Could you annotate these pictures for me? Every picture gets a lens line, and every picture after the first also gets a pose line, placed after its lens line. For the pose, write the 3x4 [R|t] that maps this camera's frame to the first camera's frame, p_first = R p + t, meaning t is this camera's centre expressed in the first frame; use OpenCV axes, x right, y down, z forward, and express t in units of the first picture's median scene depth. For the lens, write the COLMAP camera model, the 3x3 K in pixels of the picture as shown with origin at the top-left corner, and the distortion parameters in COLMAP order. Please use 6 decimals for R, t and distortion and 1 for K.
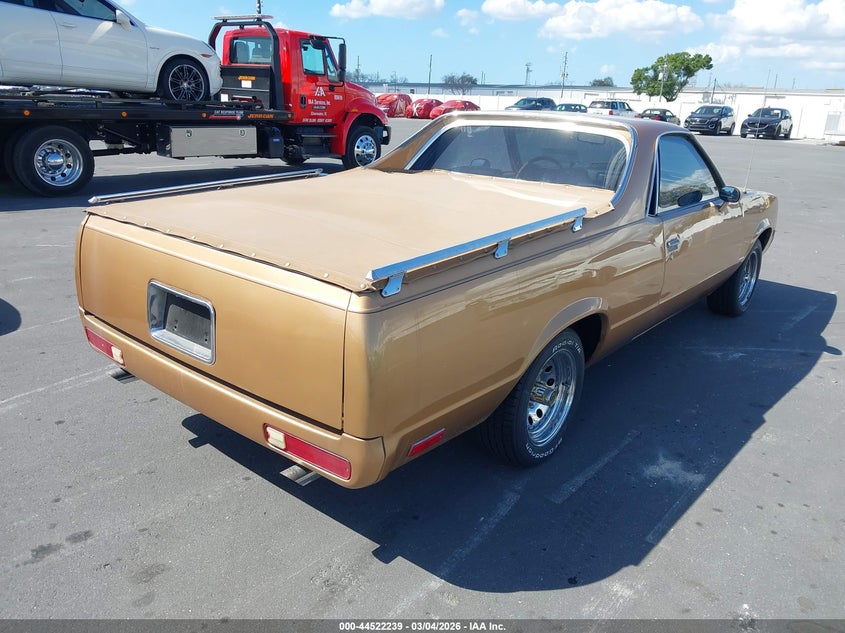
lens RADIAL K [[665.4, 0, 415.7], [0, 665.4, 319.5], [0, 0, 1]] dist [0.011971, 0.000534]
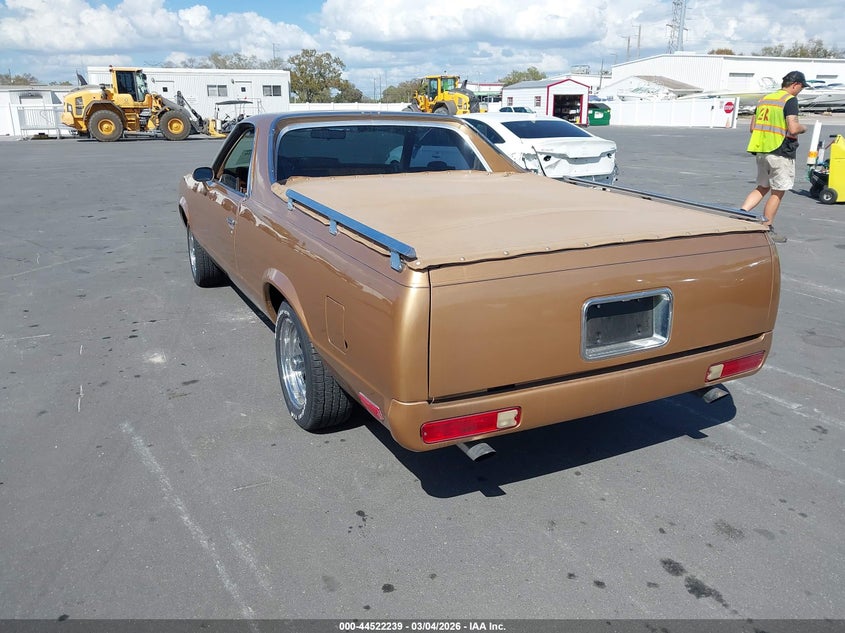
lens RADIAL K [[665.4, 0, 415.7], [0, 665.4, 319.5], [0, 0, 1]] dist [0.011971, 0.000534]
pose [[0.407791, -0.309318, 0.859086, -1.368824], [0.305798, 0.932802, 0.190703, -0.298691], [-0.860345, 0.184940, 0.474977, 0.805014]]
